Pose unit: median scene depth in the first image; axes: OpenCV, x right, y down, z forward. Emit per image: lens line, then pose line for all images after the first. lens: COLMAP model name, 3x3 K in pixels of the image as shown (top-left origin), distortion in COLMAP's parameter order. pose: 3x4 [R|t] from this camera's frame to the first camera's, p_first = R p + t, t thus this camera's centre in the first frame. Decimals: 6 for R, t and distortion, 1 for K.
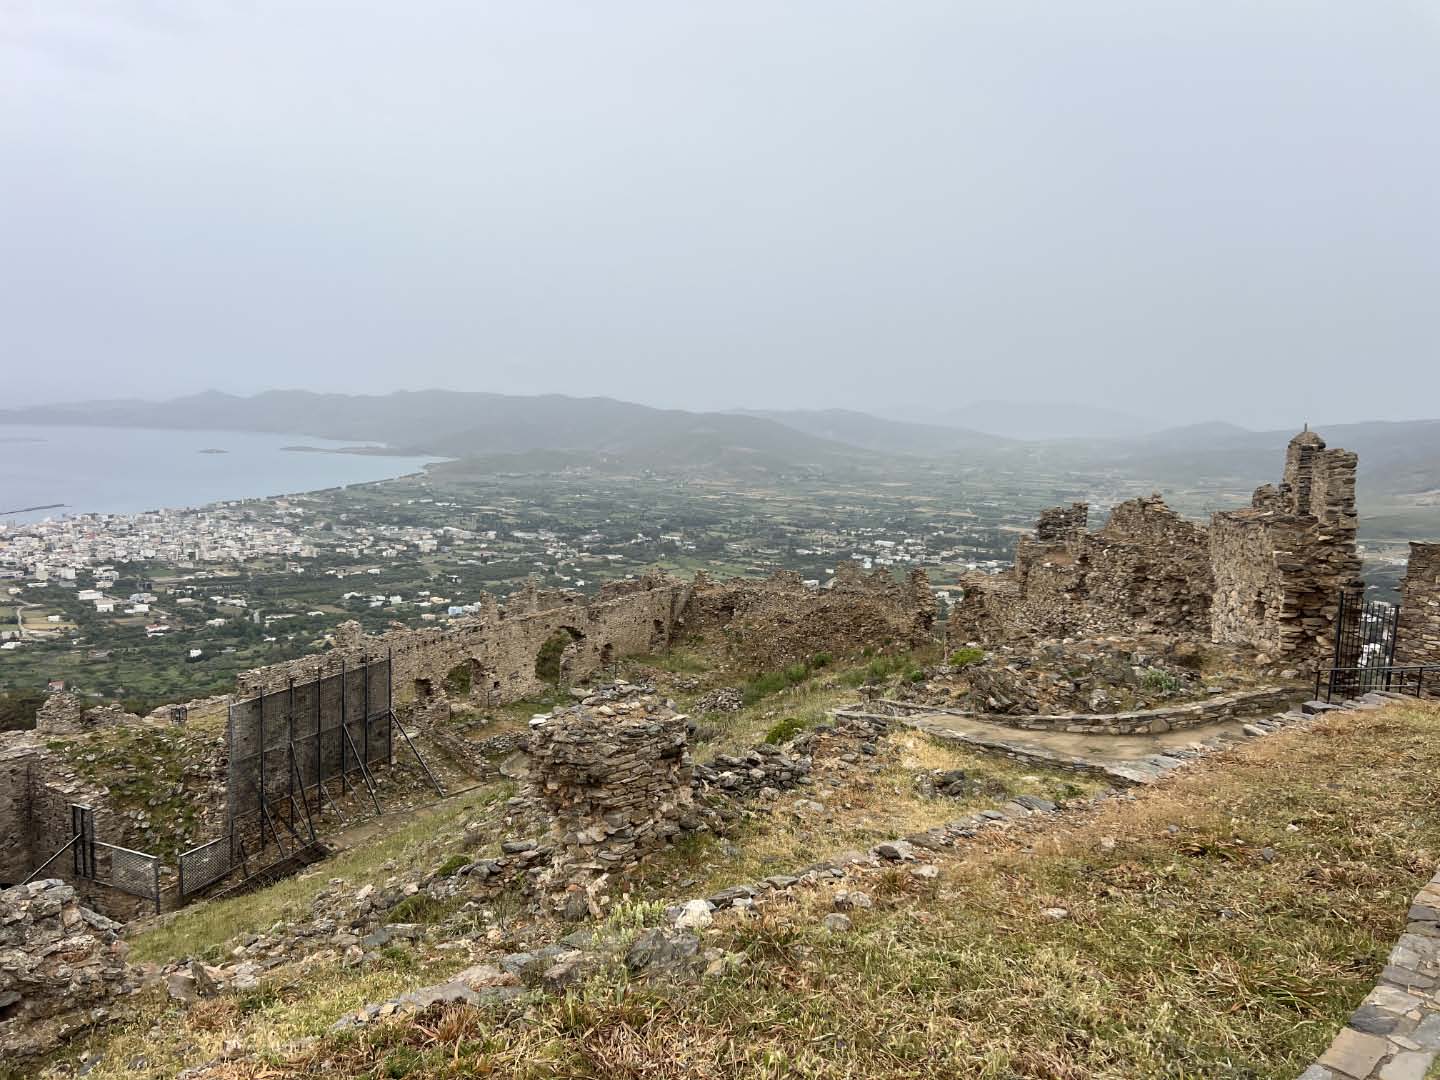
lens RADIAL K [[1088.0, 0, 729.0], [0, 1088.0, 565.2], [0, 0, 1]] dist [0.034775, -0.018540]
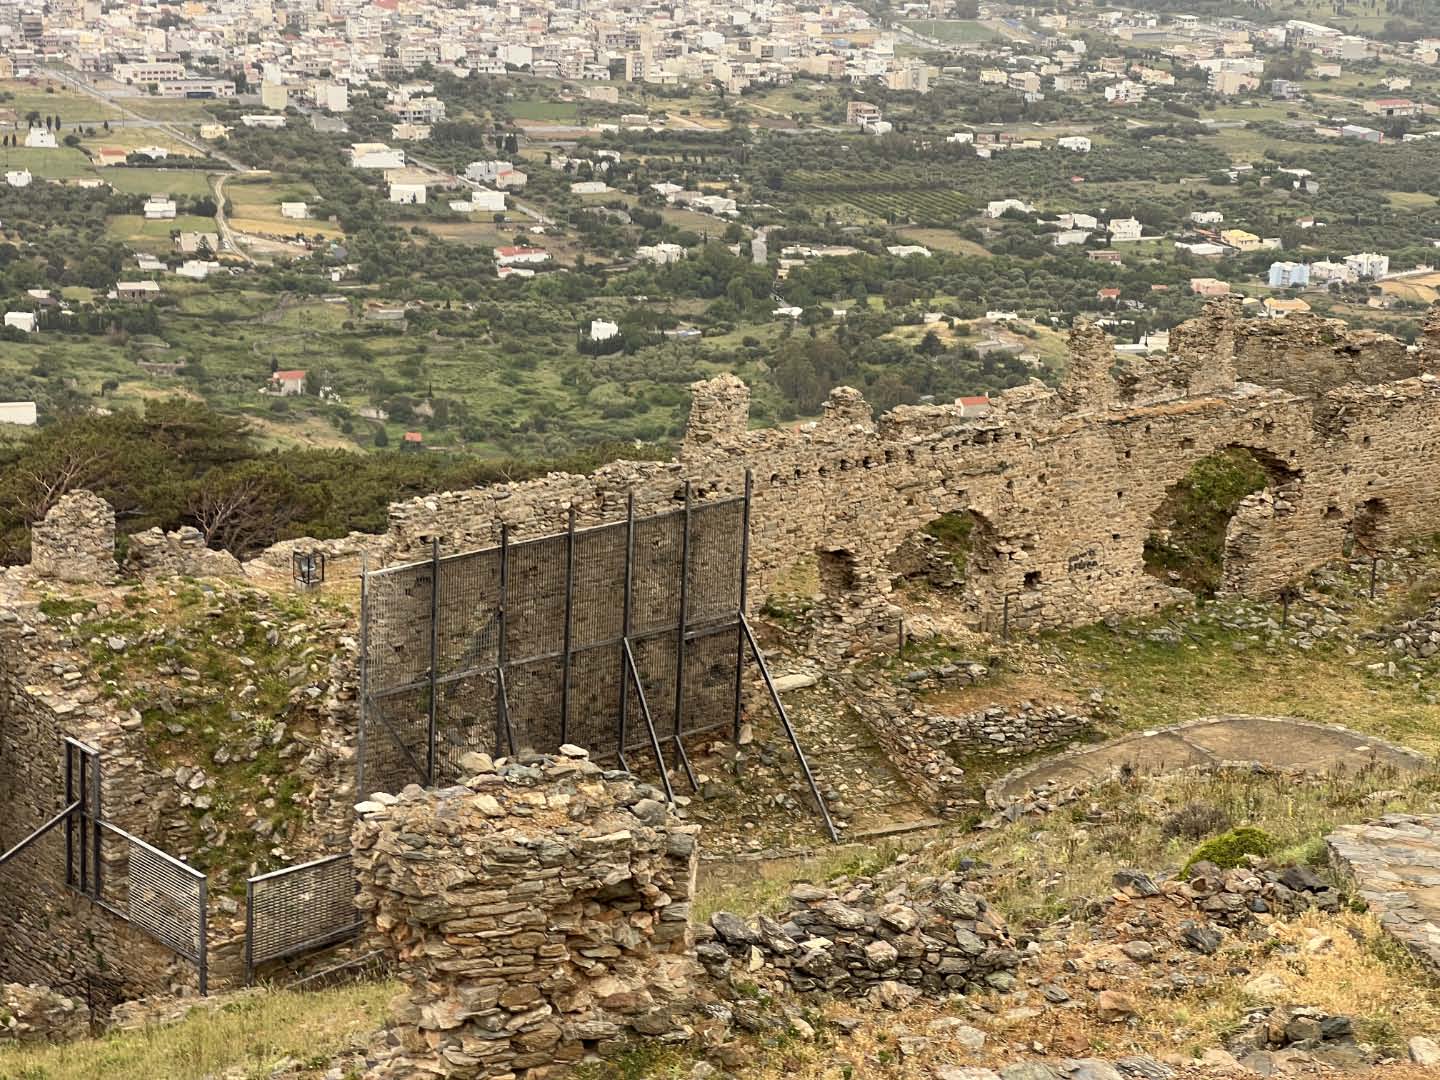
lens RADIAL K [[3223.2, 0, 718.7], [0, 3223.2, 535.2], [0, 0, 1]] dist [0.231897, 0.000000]
pose [[0.907475, 0.119197, -0.402842, 0.175113], [-0.070019, 0.988405, 0.134730, -0.064037], [0.414230, -0.094058, 0.905299, -0.121965]]
